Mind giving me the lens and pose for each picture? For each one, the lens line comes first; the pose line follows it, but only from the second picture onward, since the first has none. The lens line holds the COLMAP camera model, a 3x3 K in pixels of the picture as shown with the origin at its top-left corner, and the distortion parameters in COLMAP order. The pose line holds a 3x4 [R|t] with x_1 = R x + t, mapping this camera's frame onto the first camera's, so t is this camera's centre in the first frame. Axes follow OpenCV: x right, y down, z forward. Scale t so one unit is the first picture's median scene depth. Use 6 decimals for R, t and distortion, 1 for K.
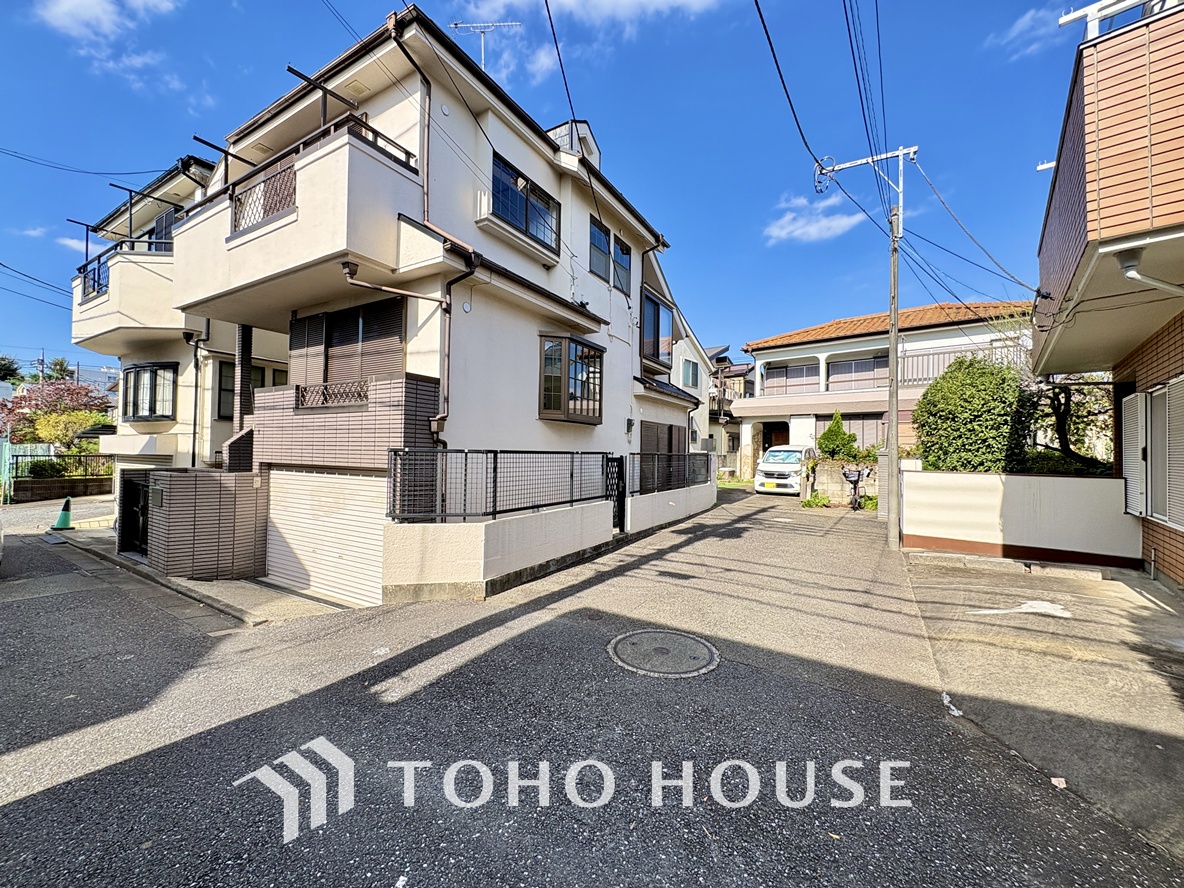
lens RADIAL K [[469.6, 0, 592.0], [0, 469.6, 444.0], [0, 0, 1]] dist [0.001356, 0.000126]
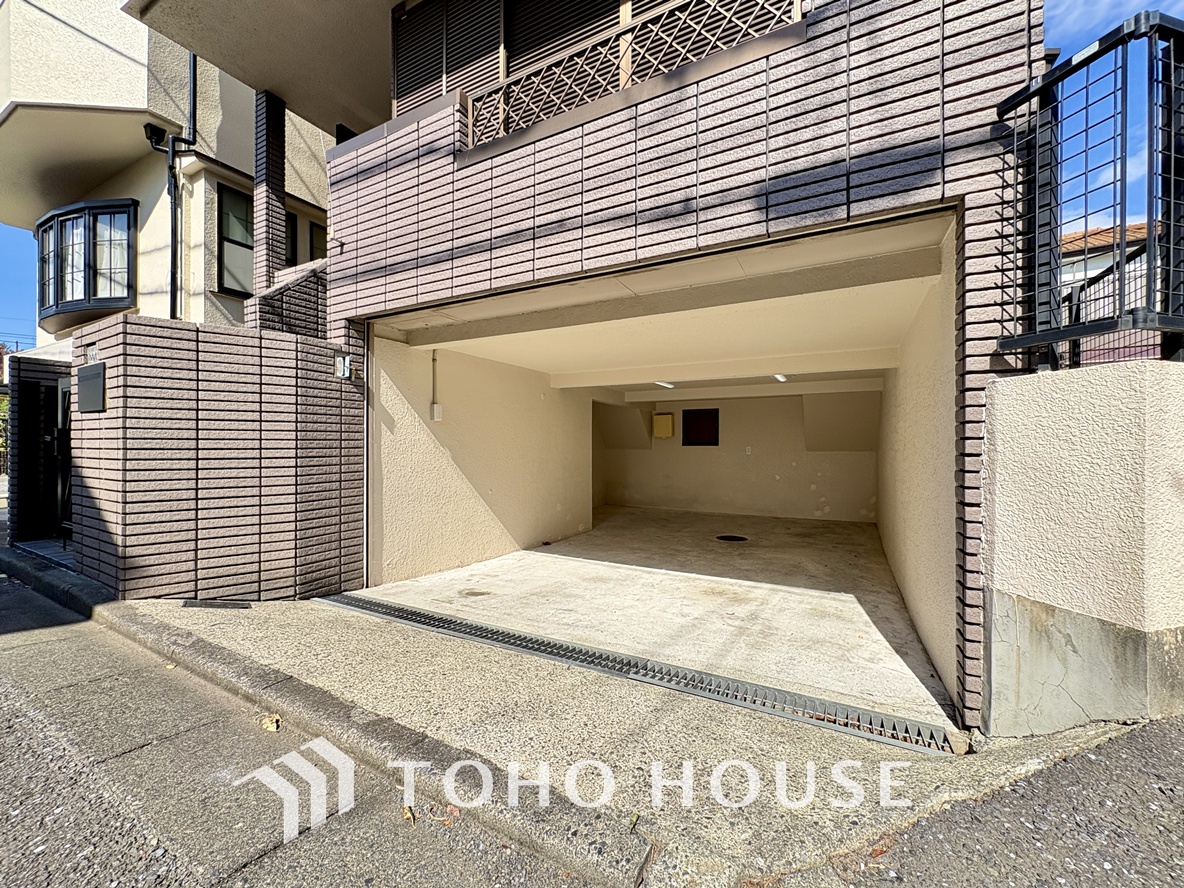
lens RADIAL K [[469.6, 0, 592.0], [0, 469.6, 444.0], [0, 0, 1]] dist [0.001356, 0.000126]
pose [[0.998762, -0.016600, 0.046897, -0.512325], [0.015907, 0.999759, 0.015100, 0.148981], [-0.047137, -0.014335, 0.998786, 0.569117]]
